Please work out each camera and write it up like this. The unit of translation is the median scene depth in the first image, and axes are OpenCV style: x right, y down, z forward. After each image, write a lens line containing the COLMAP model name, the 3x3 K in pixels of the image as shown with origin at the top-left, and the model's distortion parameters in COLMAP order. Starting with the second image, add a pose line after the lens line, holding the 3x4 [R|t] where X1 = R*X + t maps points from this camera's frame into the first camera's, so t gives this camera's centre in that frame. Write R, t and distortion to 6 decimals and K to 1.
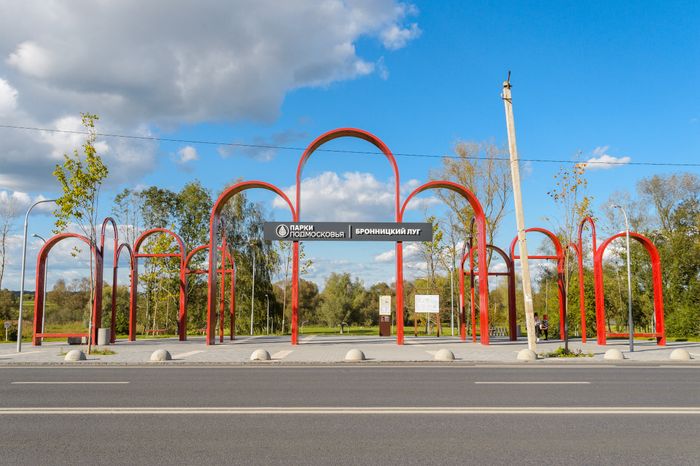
lens RADIAL K [[647.0, 0, 350.0], [0, 647.0, 233.0], [0, 0, 1]] dist [0.000400, -0.000681]
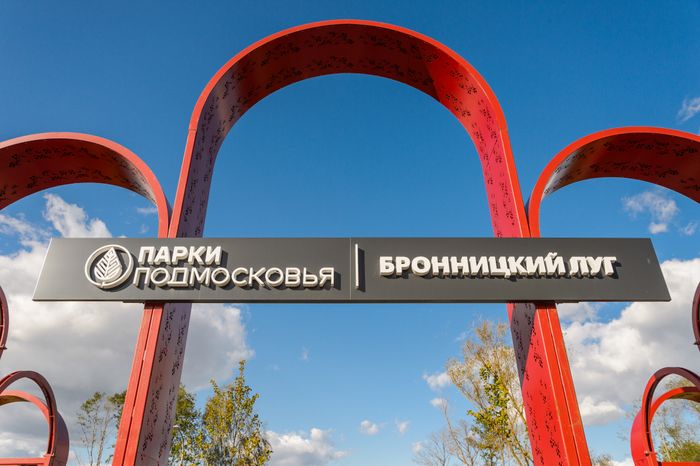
lens RADIAL K [[528.0, 0, 342.6], [0, 528.0, 233.4], [0, 0, 1]] dist [-0.032970, 0.004009]
pose [[0.999910, -0.008675, -0.010265, -0.001231], [0.003772, 0.914231, -0.405175, 0.024152], [0.012899, 0.405100, 0.914182, 0.259148]]
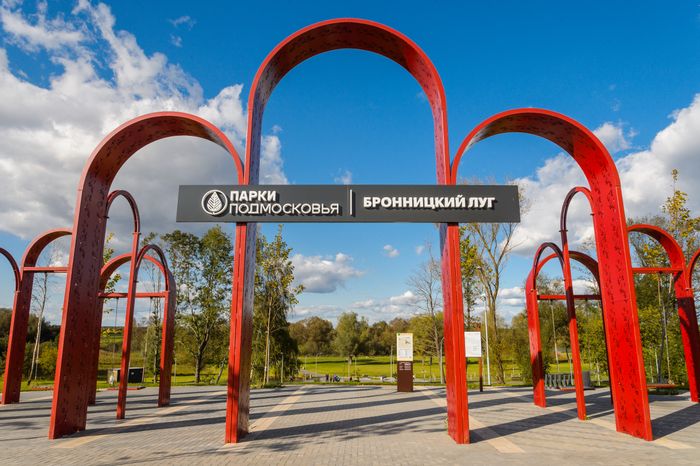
lens RADIAL K [[475.7, 0, 350.0], [0, 475.7, 233.0], [0, 0, 1]] dist [-0.059588, -0.000383]
pose [[0.999875, -0.005111, -0.014992, 0.001372], [0.003478, 0.994258, -0.106949, 0.019221], [0.015453, 0.106884, 0.994151, 0.210638]]
